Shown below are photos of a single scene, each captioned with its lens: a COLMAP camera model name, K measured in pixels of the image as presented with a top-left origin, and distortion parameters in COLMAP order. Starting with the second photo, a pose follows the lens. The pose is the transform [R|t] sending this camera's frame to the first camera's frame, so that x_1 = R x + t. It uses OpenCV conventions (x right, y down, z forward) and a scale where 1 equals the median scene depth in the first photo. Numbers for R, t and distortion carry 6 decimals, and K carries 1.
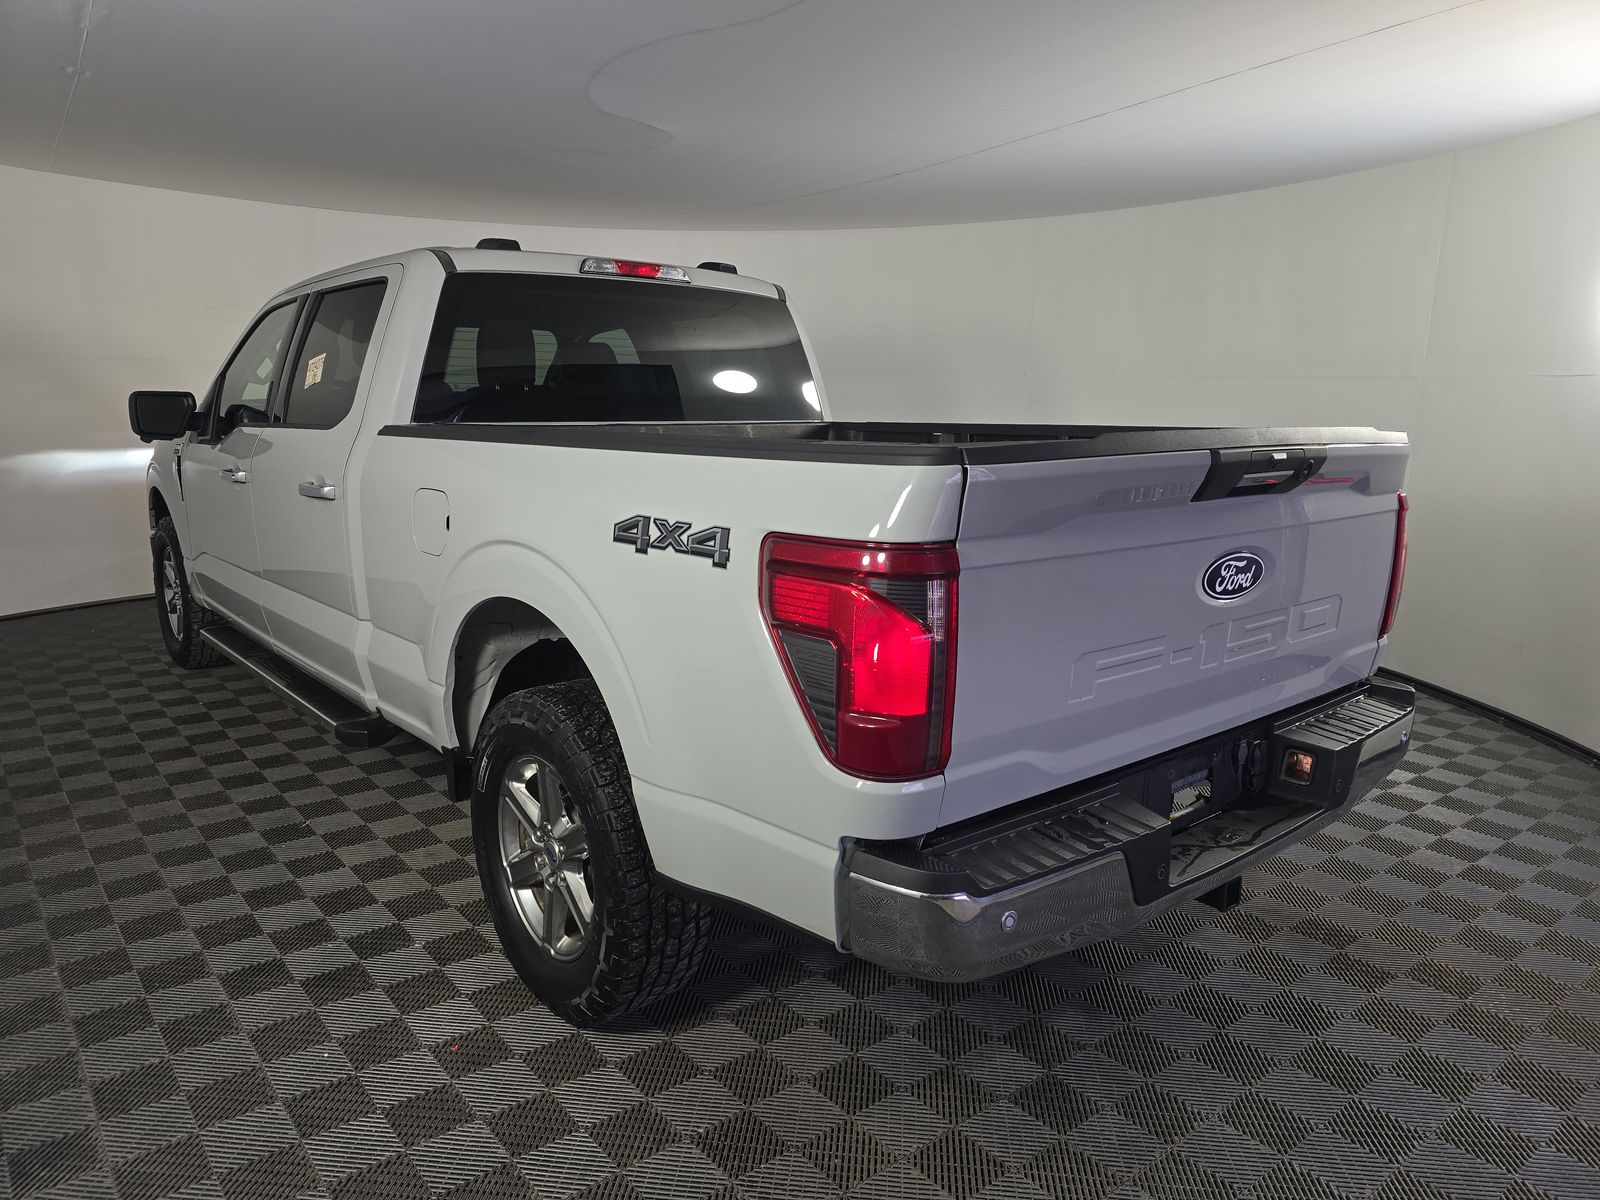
lens RADIAL K [[1057.3, 0, 809.2], [0, 1057.3, 599.1], [0, 0, 1]] dist [0.042553, -0.030661]
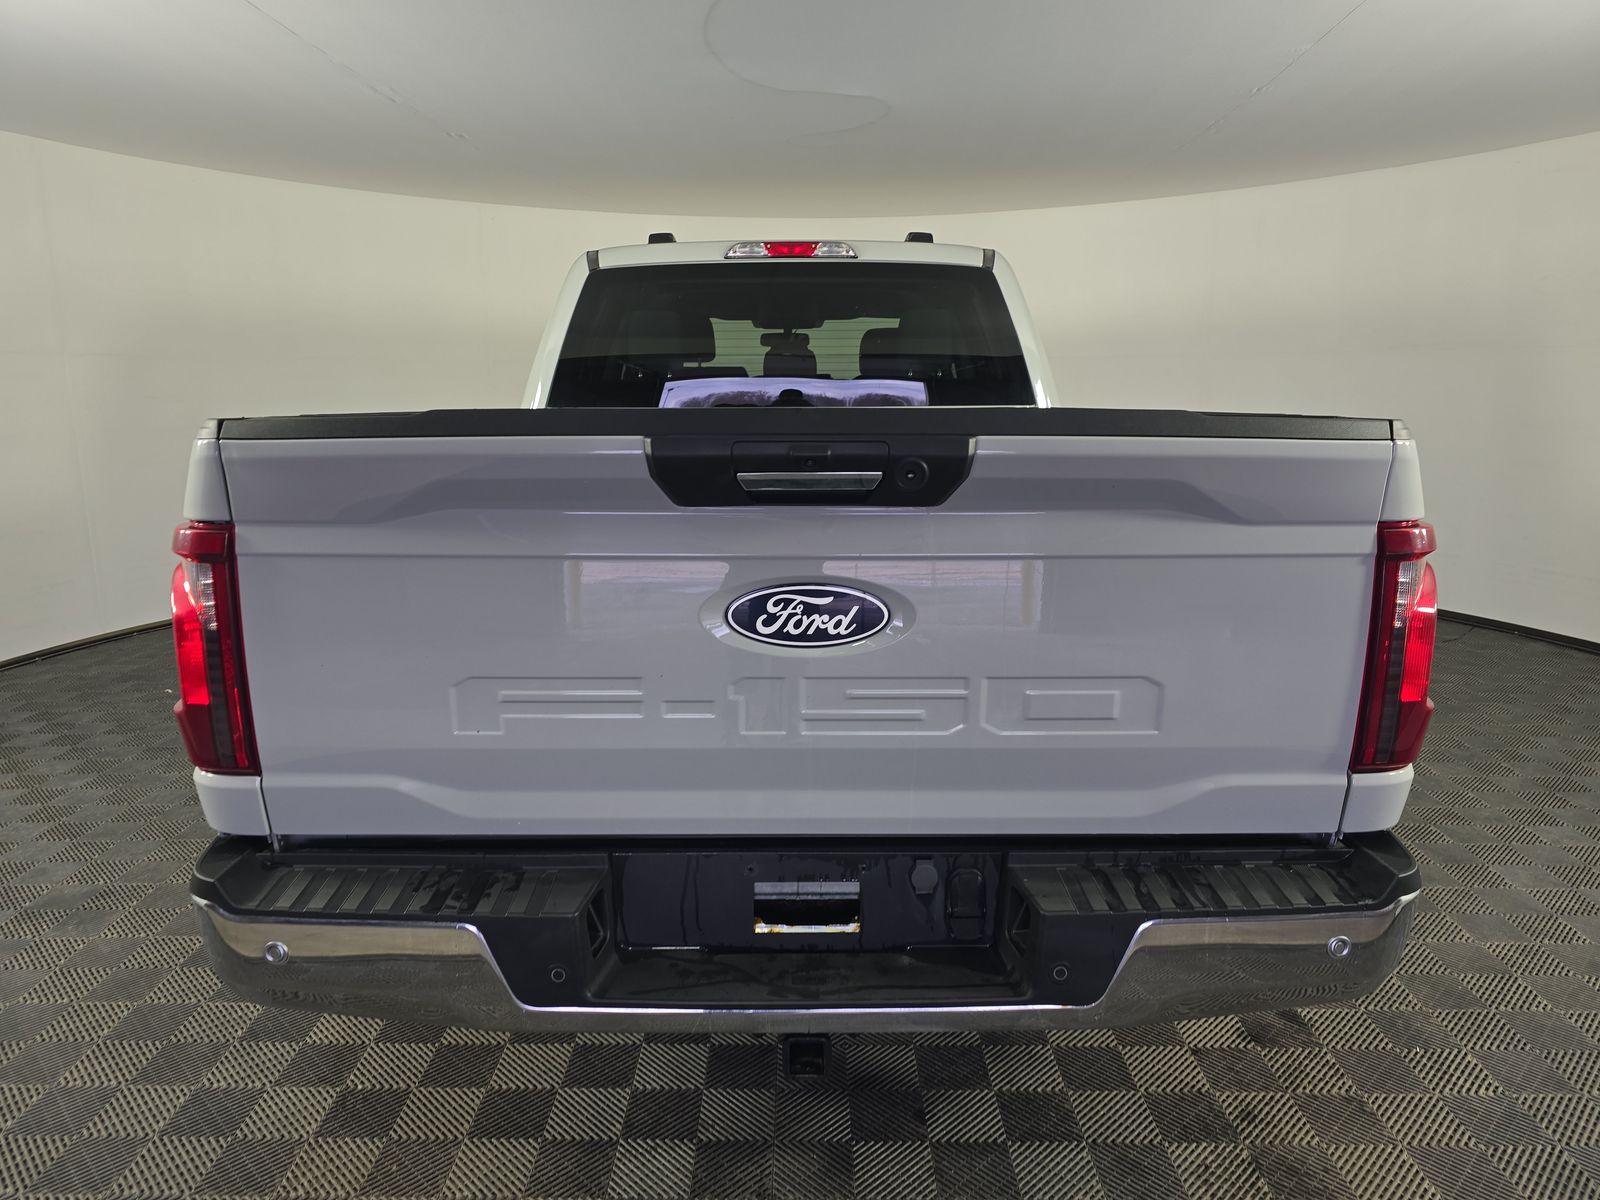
lens RADIAL K [[1057.3, 0, 795.1], [0, 1057.3, 609.2], [0, 0, 1]] dist [0.042553, -0.030661]
pose [[0.773448, 0.118224, -0.622737, 0.820386], [-0.109992, 0.992580, 0.051826, -0.061085], [0.624244, 0.028411, 0.780713, 0.438069]]
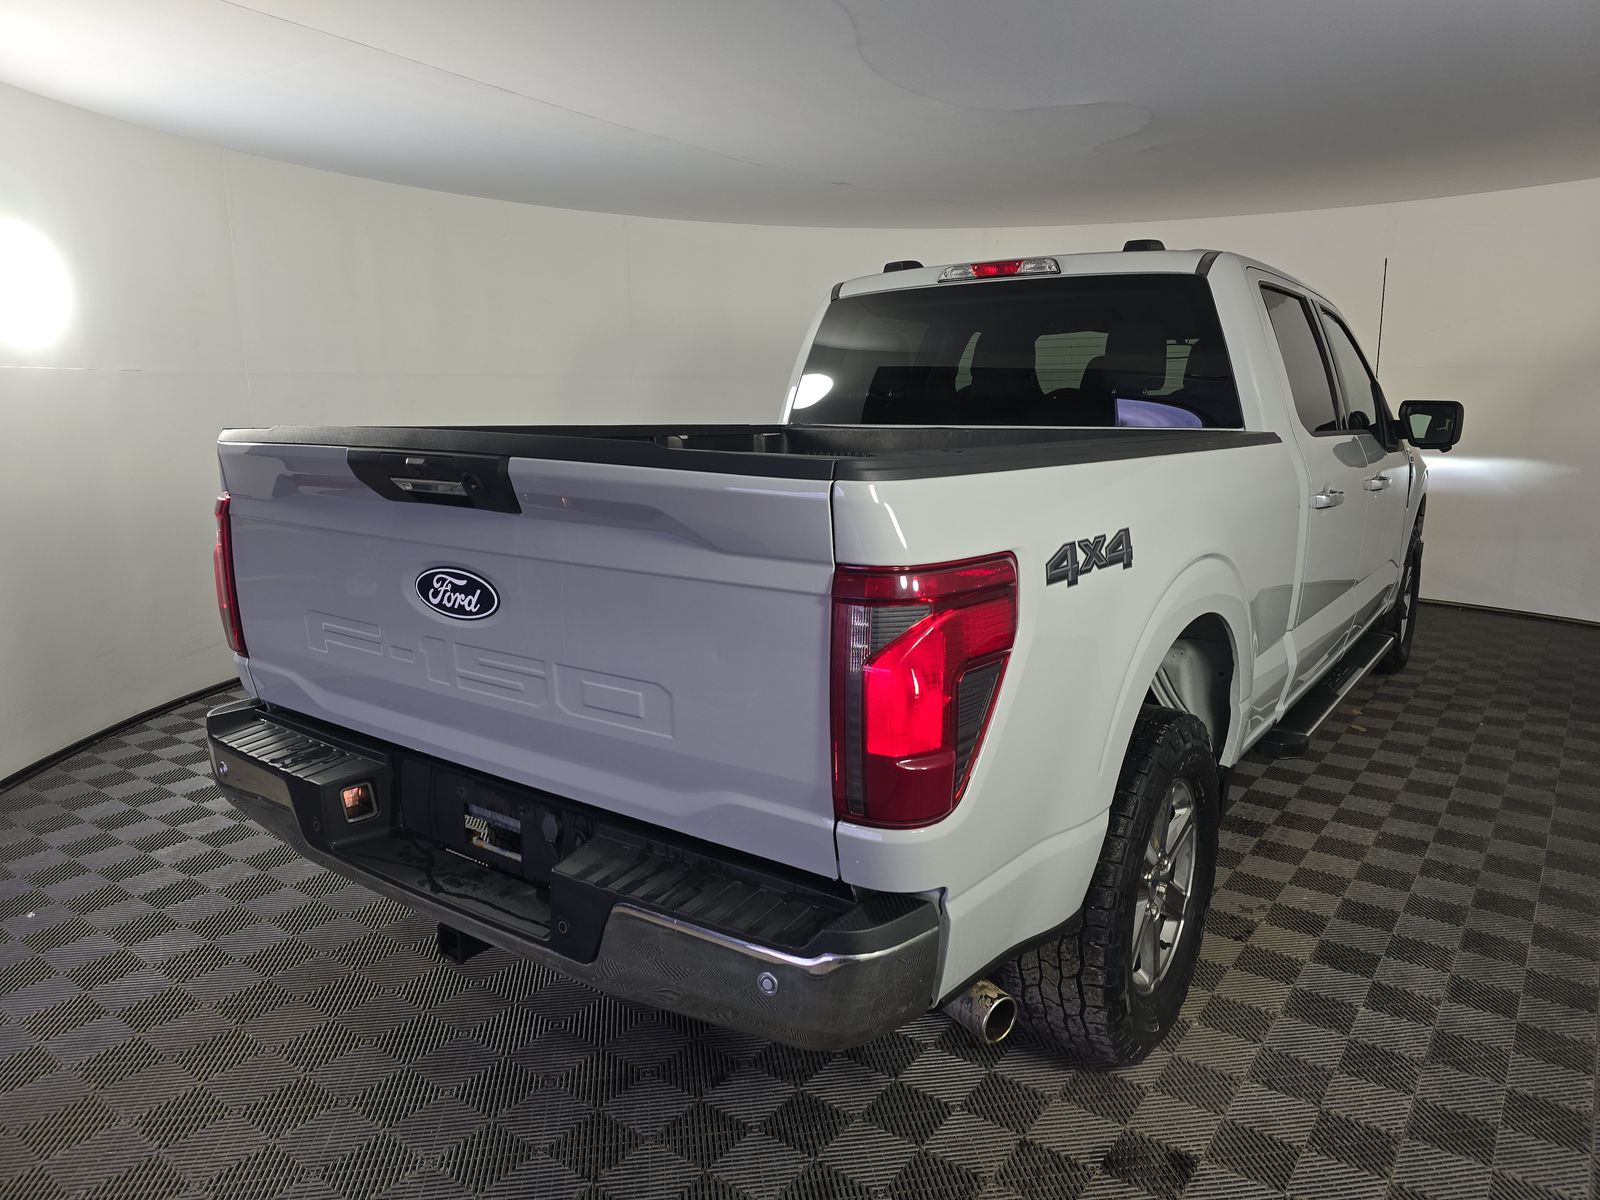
lens RADIAL K [[1057.3, 0, 798.8], [0, 1057.3, 598.3], [0, 0, 1]] dist [0.042553, -0.030661]
pose [[0.261243, 0.173124, -0.949621, 1.310530], [-0.181074, 0.975110, 0.127957, -0.182733], [0.948137, 0.138524, 0.286089, 1.004691]]
